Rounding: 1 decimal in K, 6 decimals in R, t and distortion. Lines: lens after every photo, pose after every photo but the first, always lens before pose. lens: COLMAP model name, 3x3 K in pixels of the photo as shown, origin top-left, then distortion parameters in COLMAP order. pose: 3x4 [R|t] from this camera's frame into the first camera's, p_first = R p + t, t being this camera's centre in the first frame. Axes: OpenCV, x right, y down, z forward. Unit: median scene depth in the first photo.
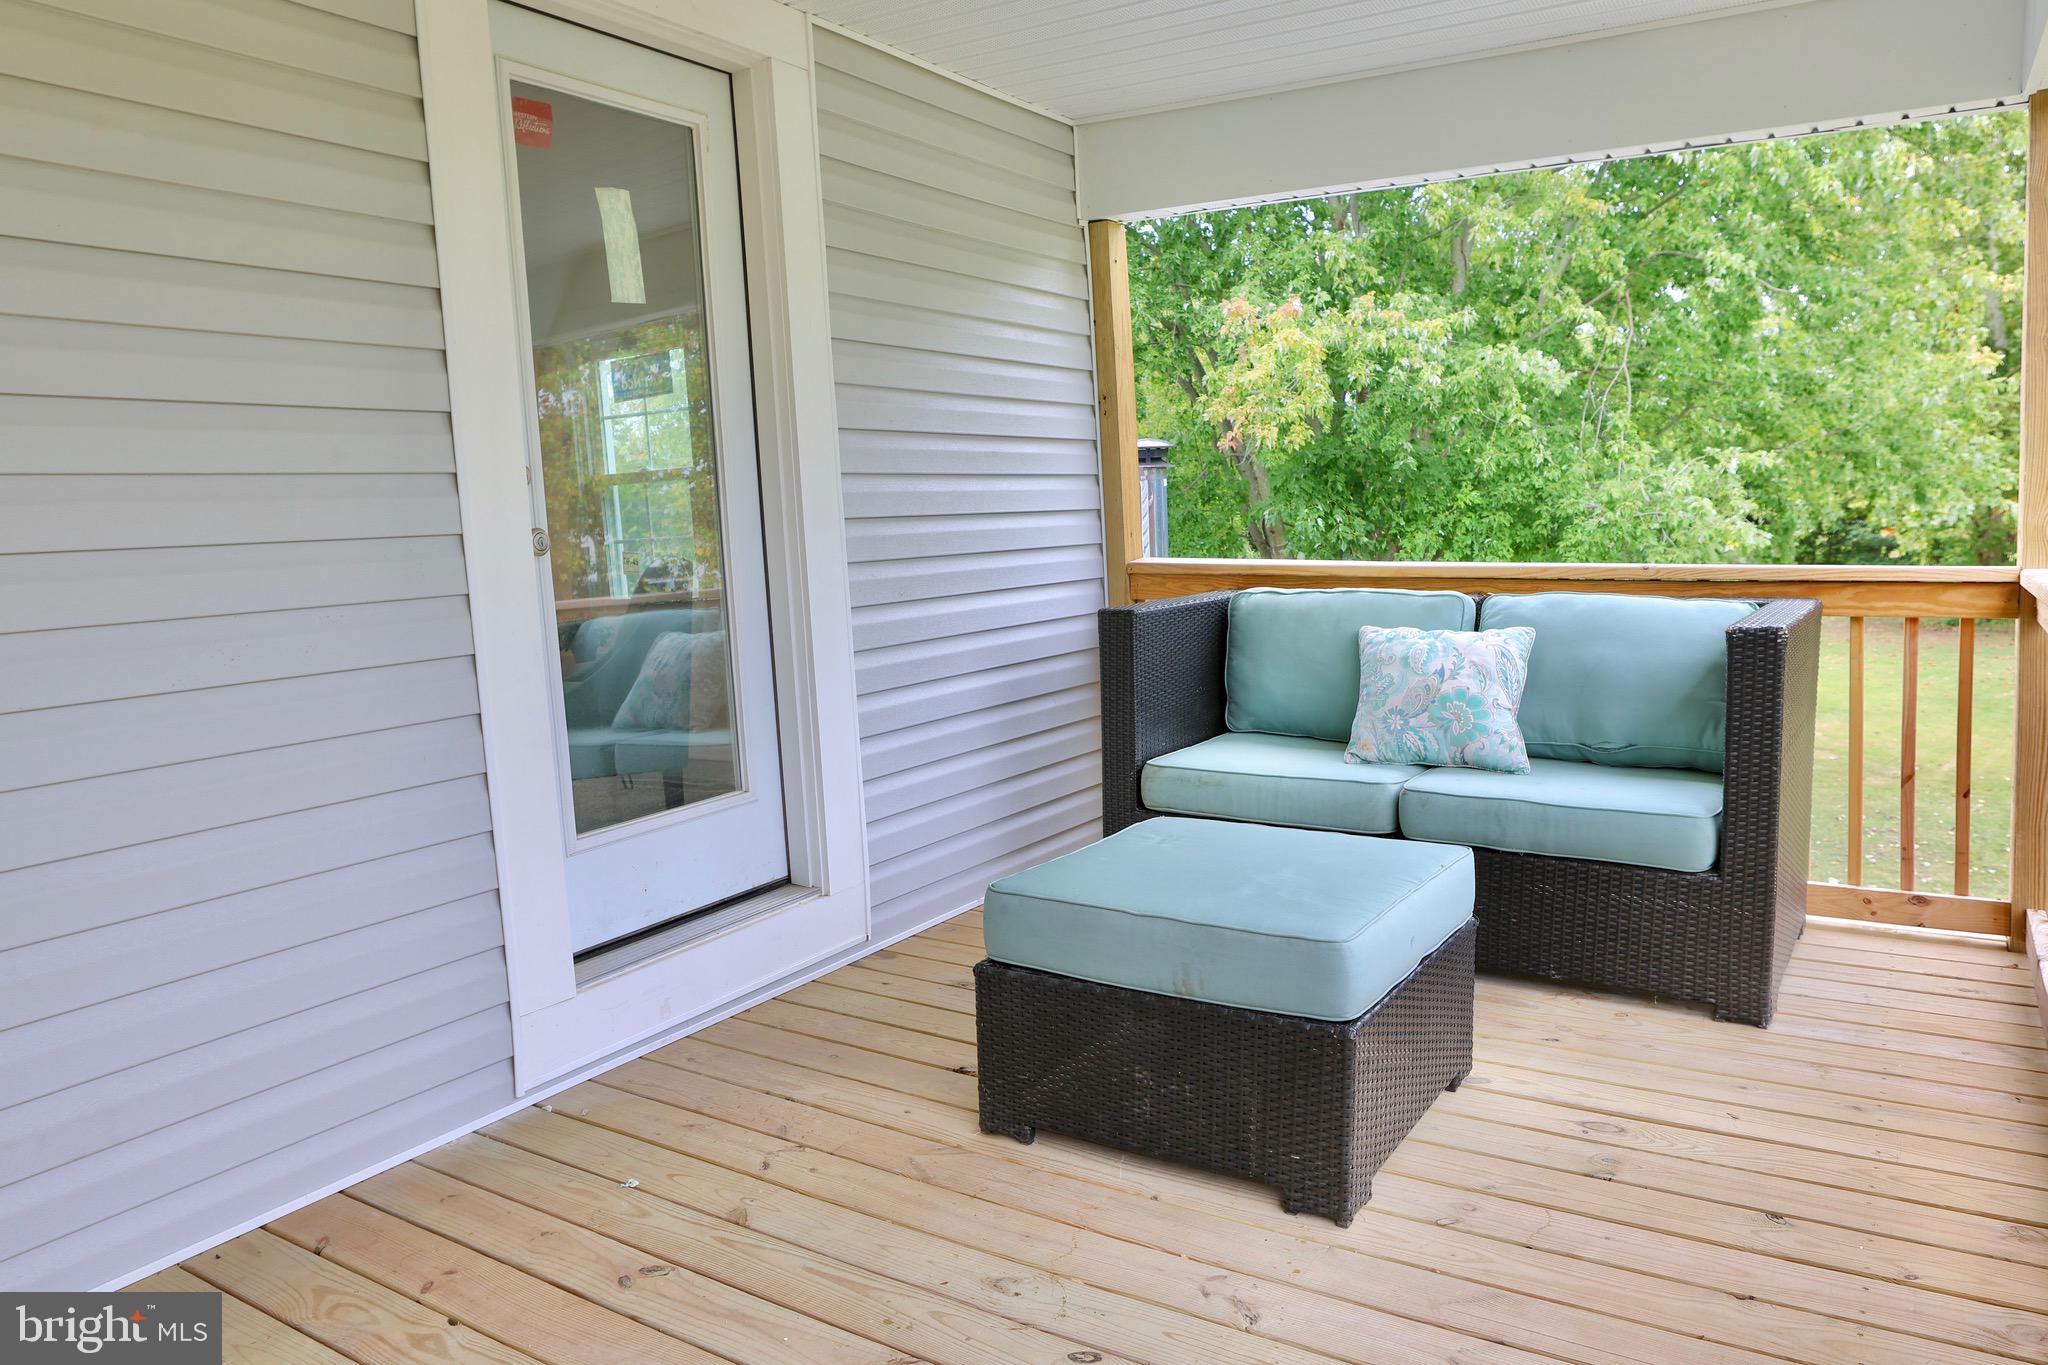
lens RADIAL K [[1413.0, 0, 1021.9], [0, 1413.0, 681.0], [0, 0, 1]] dist [-0.052502, 0.025156]
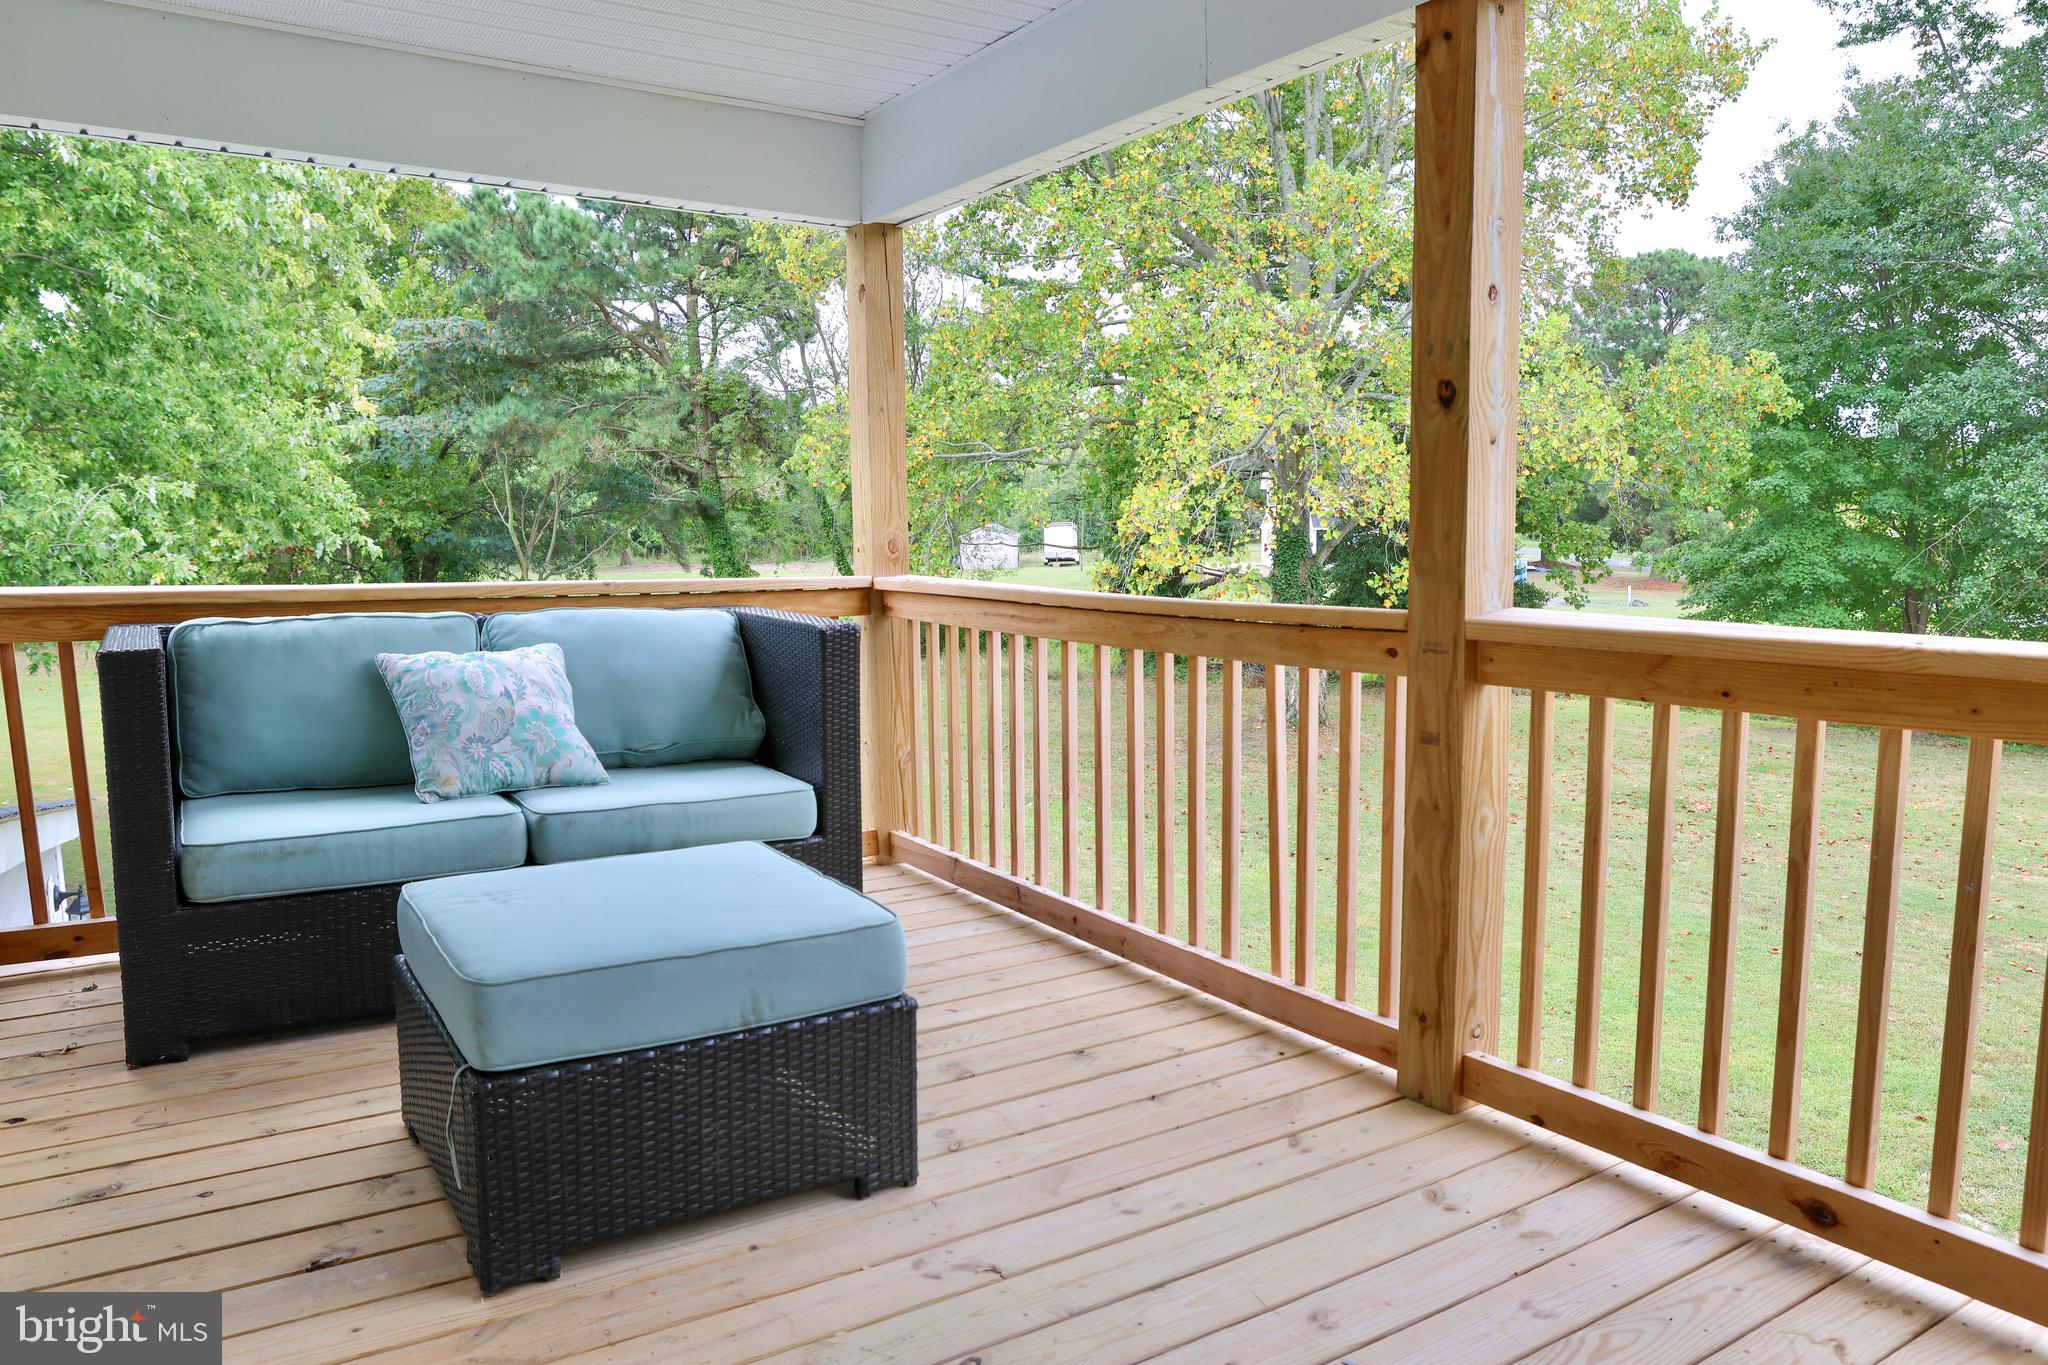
lens RADIAL K [[1413.0, 0, 1025.2], [0, 1413.0, 686.4], [0, 0, 1]] dist [-0.052502, 0.025156]
pose [[0.424366, -0.075645, 0.902326, -0.416999], [0.096009, 0.994646, 0.038231, -0.013837], [-0.900387, 0.070407, 0.429356, 0.268820]]
